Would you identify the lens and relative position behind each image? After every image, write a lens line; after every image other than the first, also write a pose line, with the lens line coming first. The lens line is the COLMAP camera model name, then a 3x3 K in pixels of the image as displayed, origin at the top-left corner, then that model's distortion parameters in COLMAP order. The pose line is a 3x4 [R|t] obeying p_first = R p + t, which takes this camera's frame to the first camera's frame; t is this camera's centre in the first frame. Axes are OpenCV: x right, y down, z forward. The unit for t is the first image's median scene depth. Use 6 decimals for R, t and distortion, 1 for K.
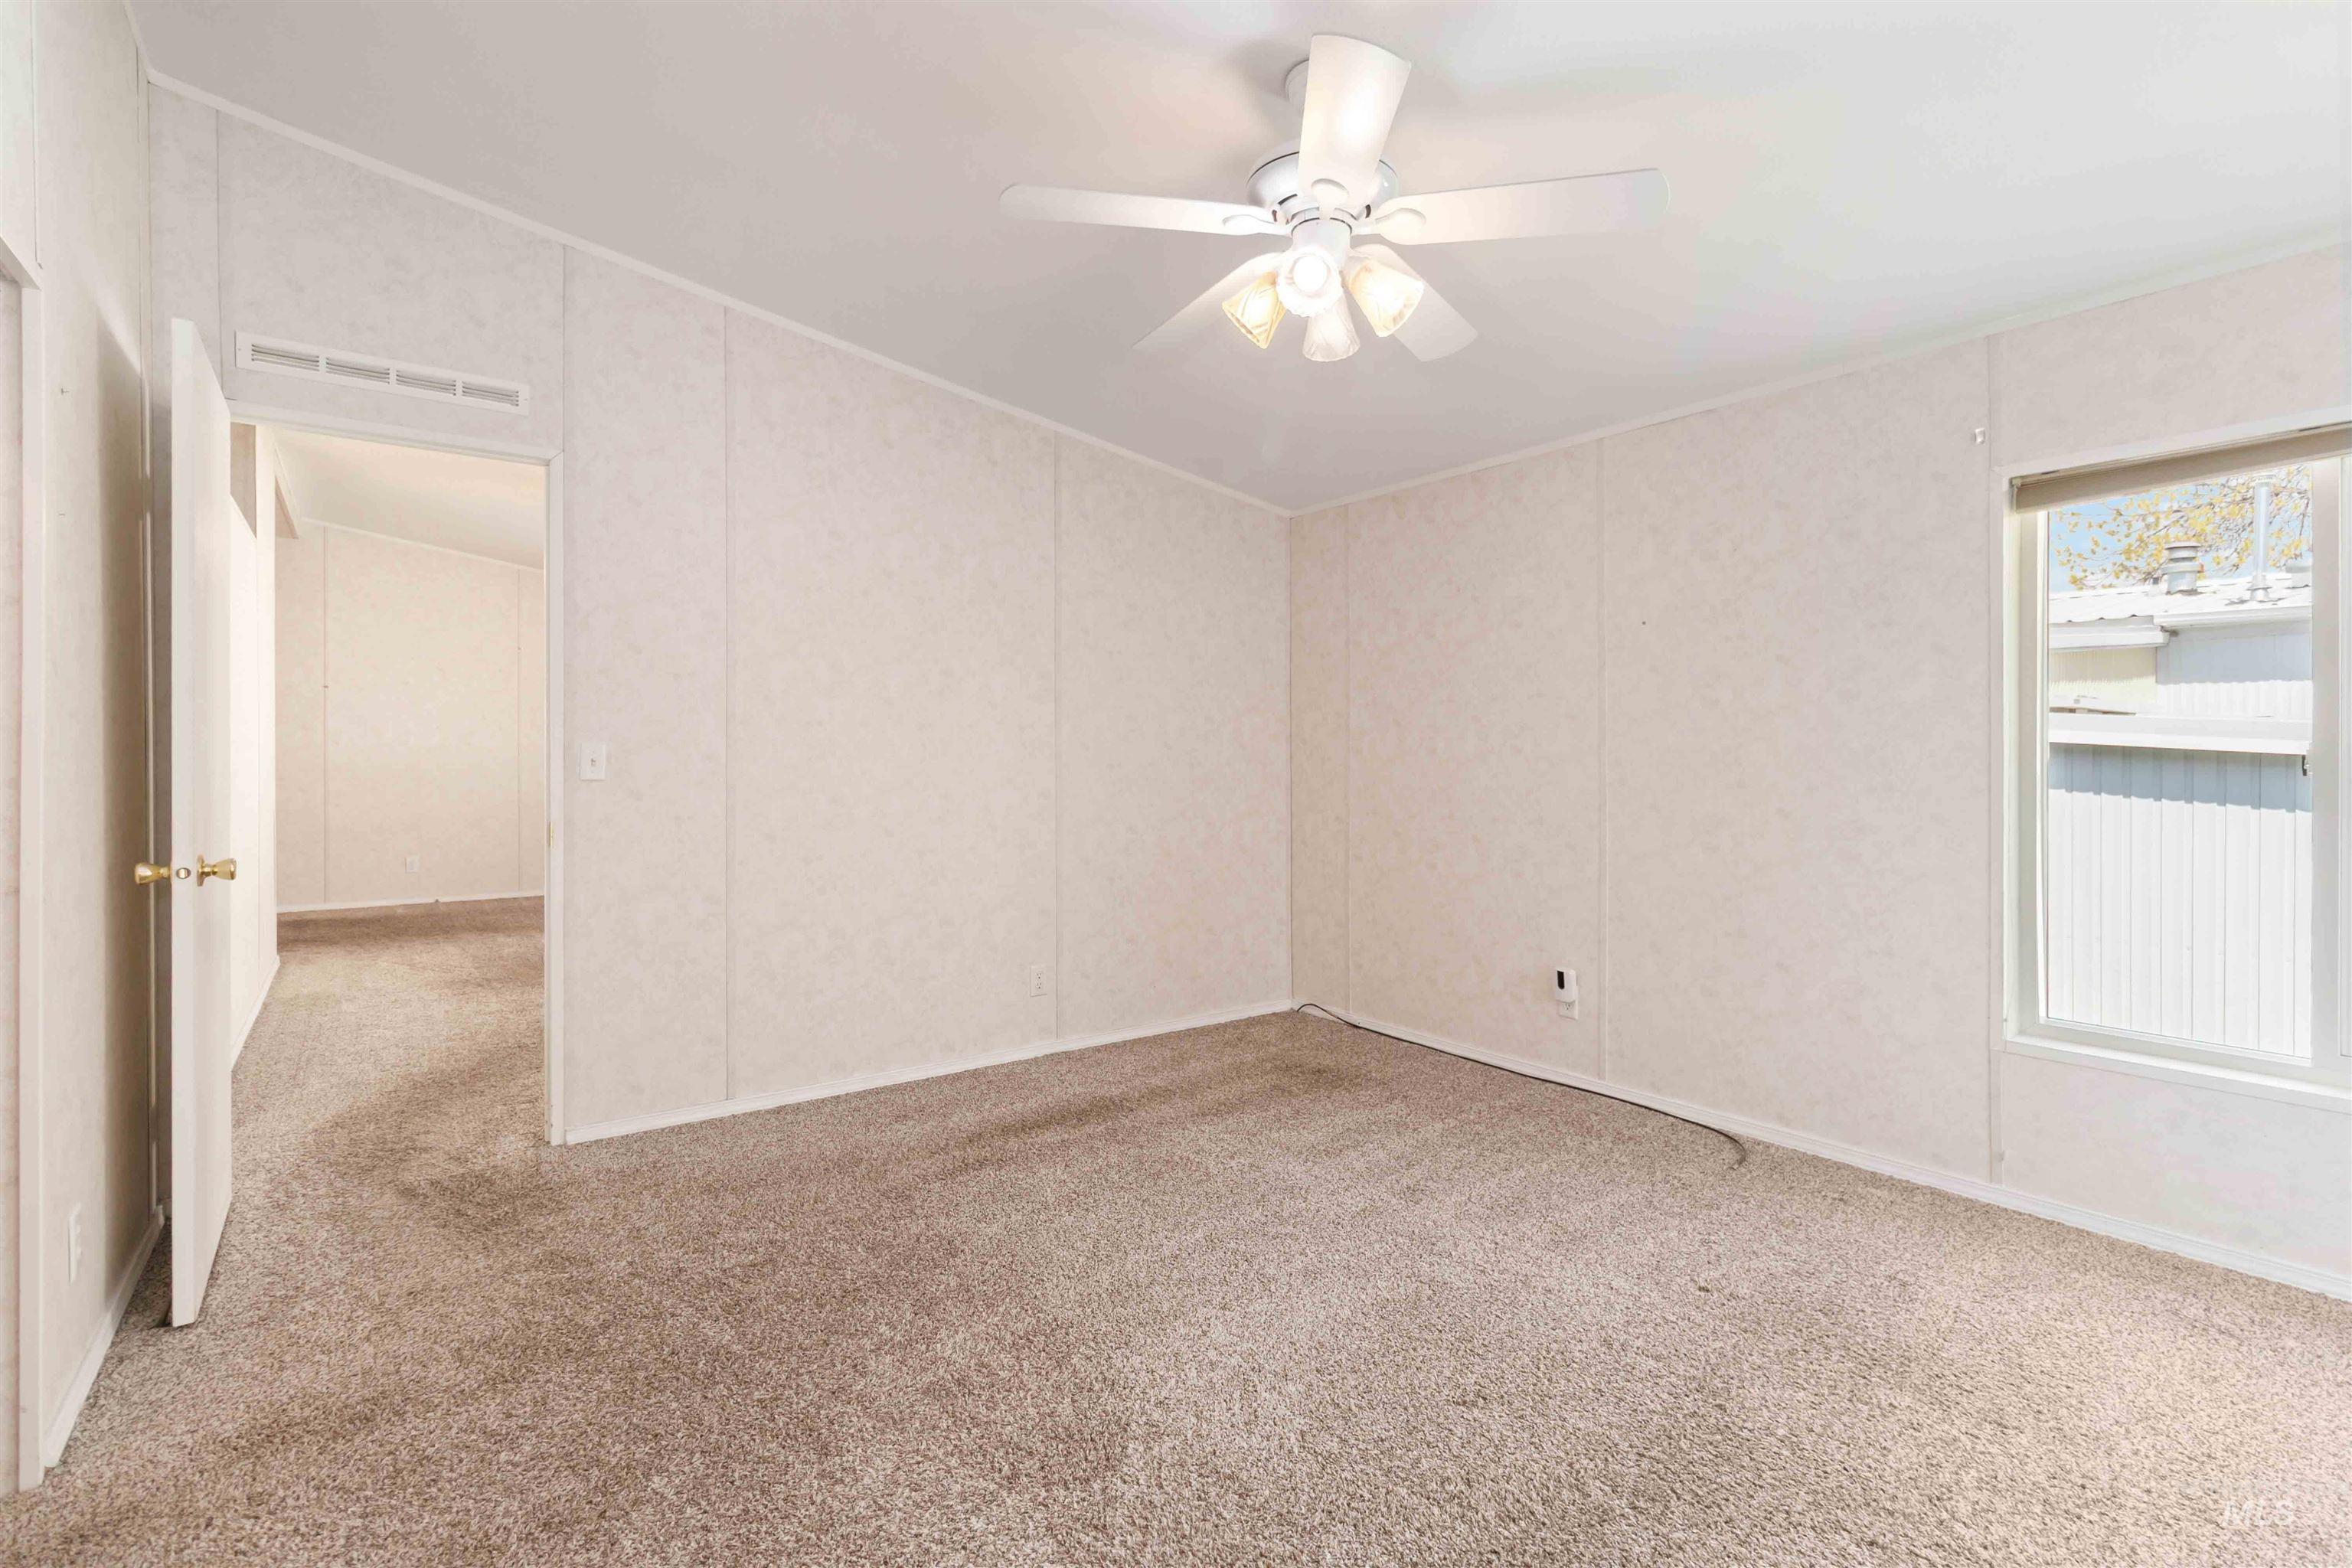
lens RADIAL K [[1107.2, 0, 1179.7], [0, 1107.2, 763.1], [0, 0, 1]] dist [-0.002613, 0.000720]
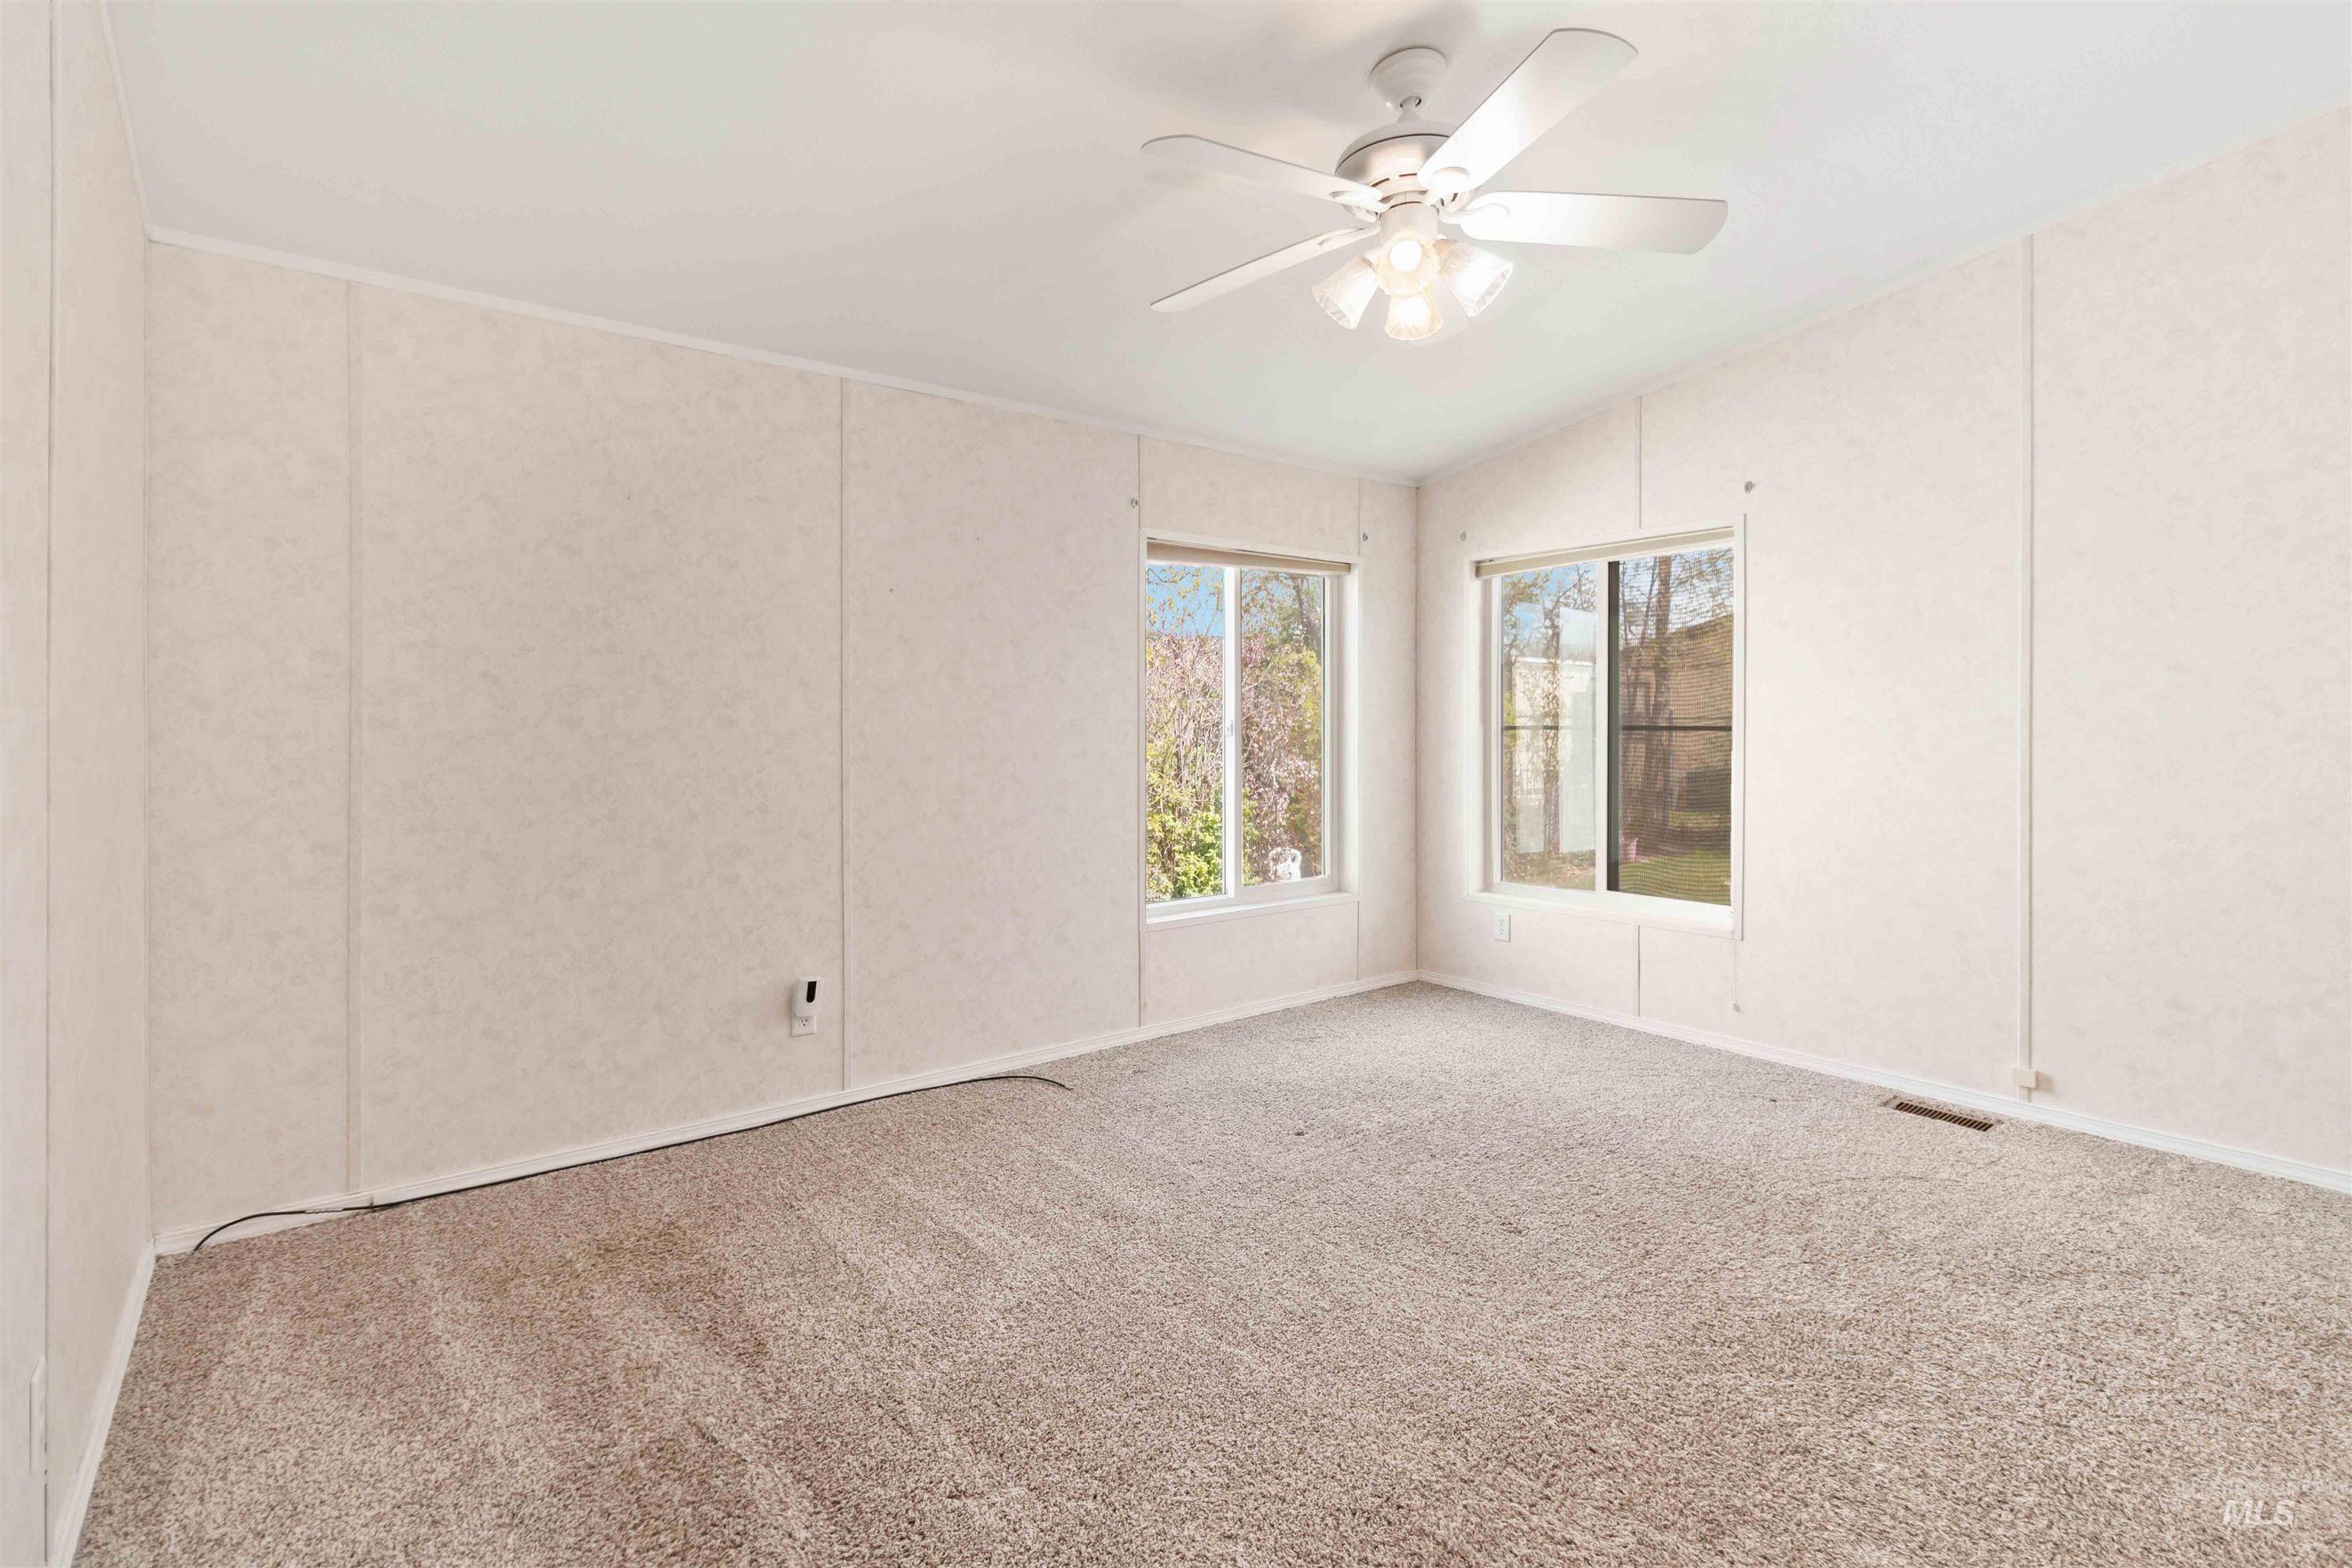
lens RADIAL K [[1123.5, 0, 1181.0], [0, 1123.5, 729.1], [0, 0, 1]] dist [0.004742, 0.000195]
pose [[-0.044281, -0.004151, 0.999010, -0.576684], [0.010155, 0.999938, 0.004605, -0.009192], [-0.998967, 0.010349, -0.044236, 0.804736]]
